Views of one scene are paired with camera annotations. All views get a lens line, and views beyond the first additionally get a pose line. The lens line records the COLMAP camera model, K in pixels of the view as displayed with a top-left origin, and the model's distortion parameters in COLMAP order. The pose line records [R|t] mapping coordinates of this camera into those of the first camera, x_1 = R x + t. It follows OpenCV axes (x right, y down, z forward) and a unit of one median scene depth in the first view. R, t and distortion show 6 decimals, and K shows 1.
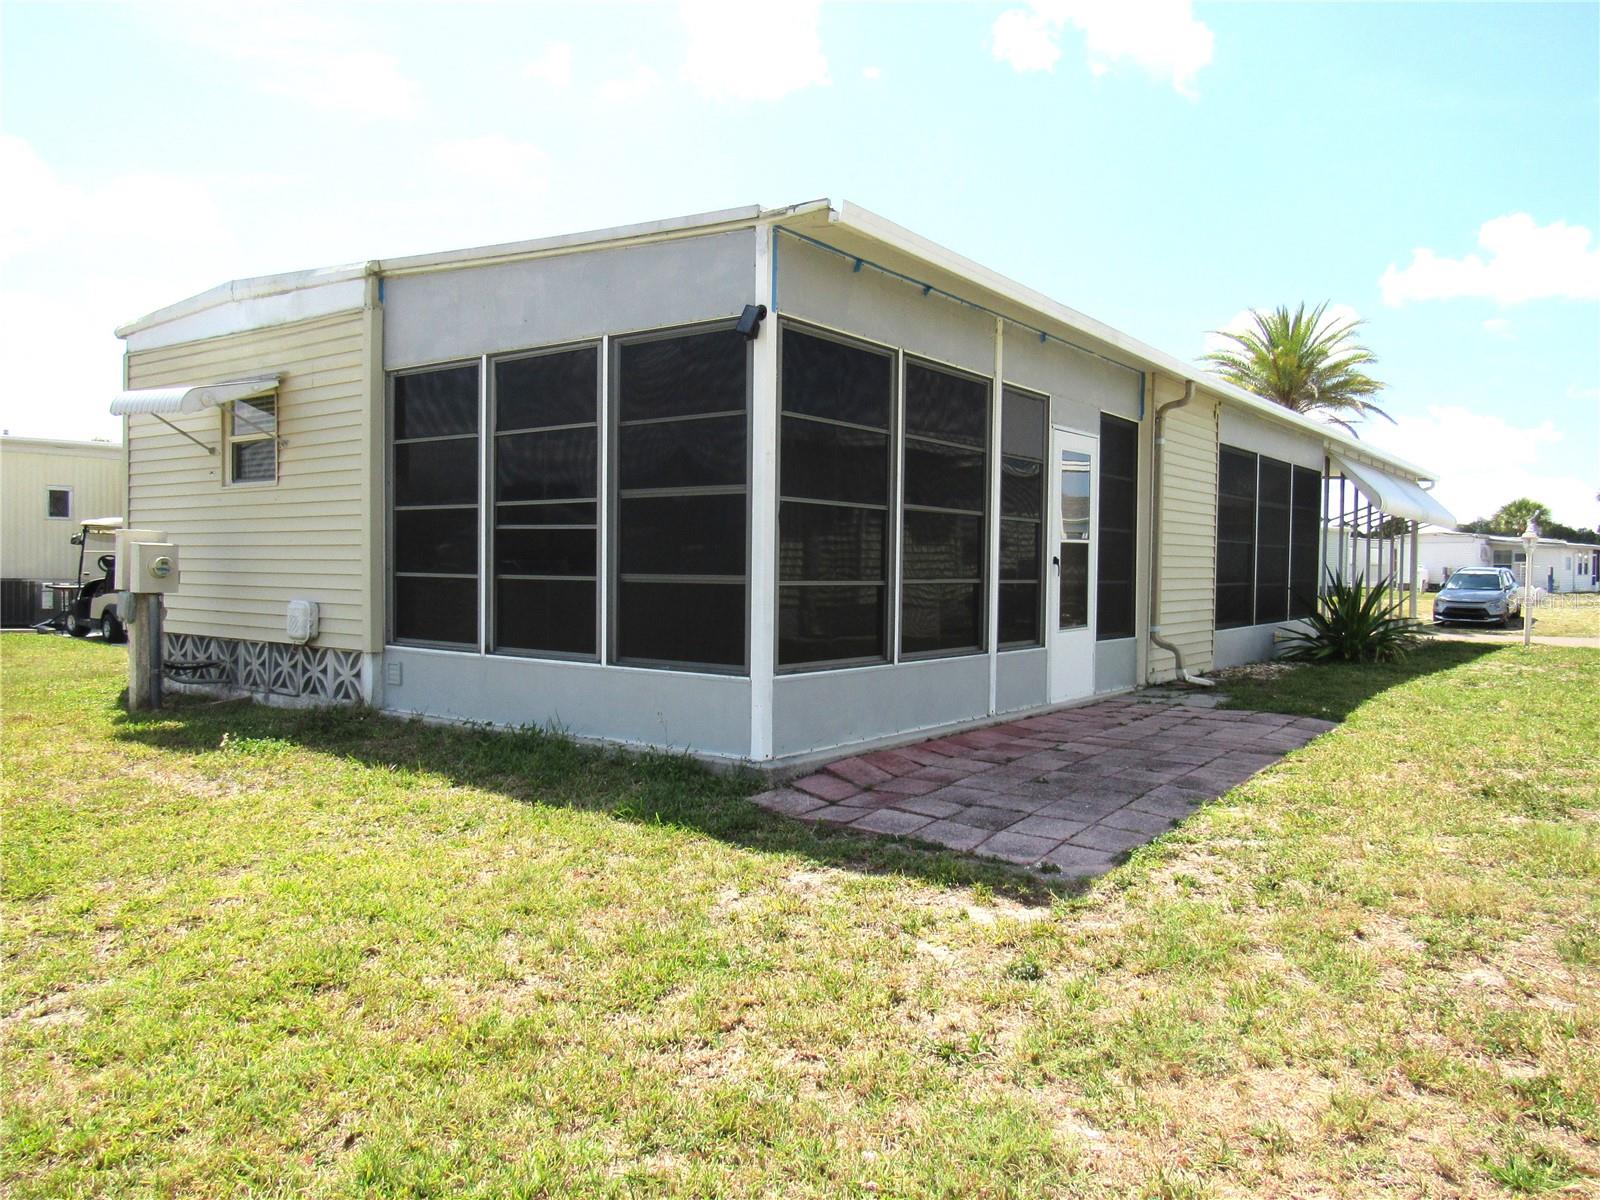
lens RADIAL K [[1174.5, 0, 800.0], [0, 1174.5, 600.0], [0, 0, 1]] dist [-0.033930, 0.008539]
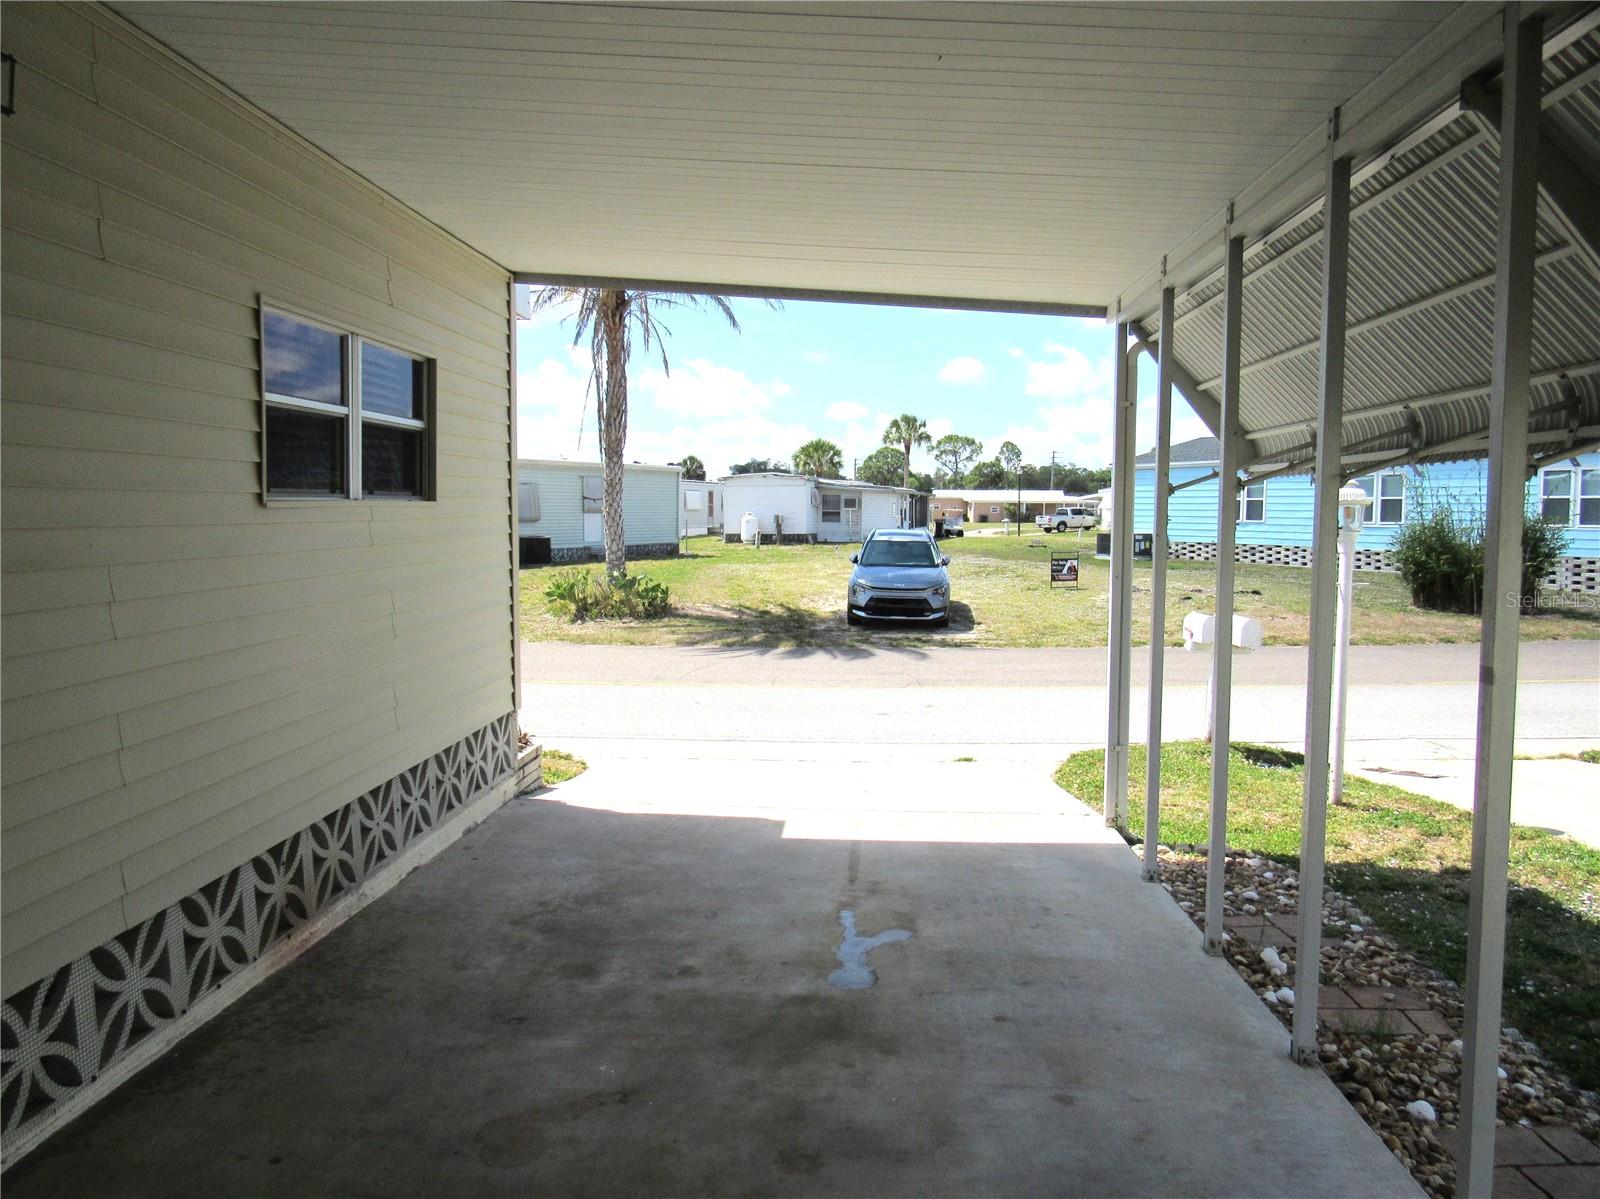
lens RADIAL K [[1174.5, 0, 800.0], [0, 1174.5, 599.5], [0, 0, 1]] dist [-0.033930, 0.008539]
pose [[0.836541, -0.047292, 0.545859, 0.099657], [0.018046, 0.998106, 0.058817, -0.016764], [-0.547606, -0.039353, 0.835810, 0.272805]]
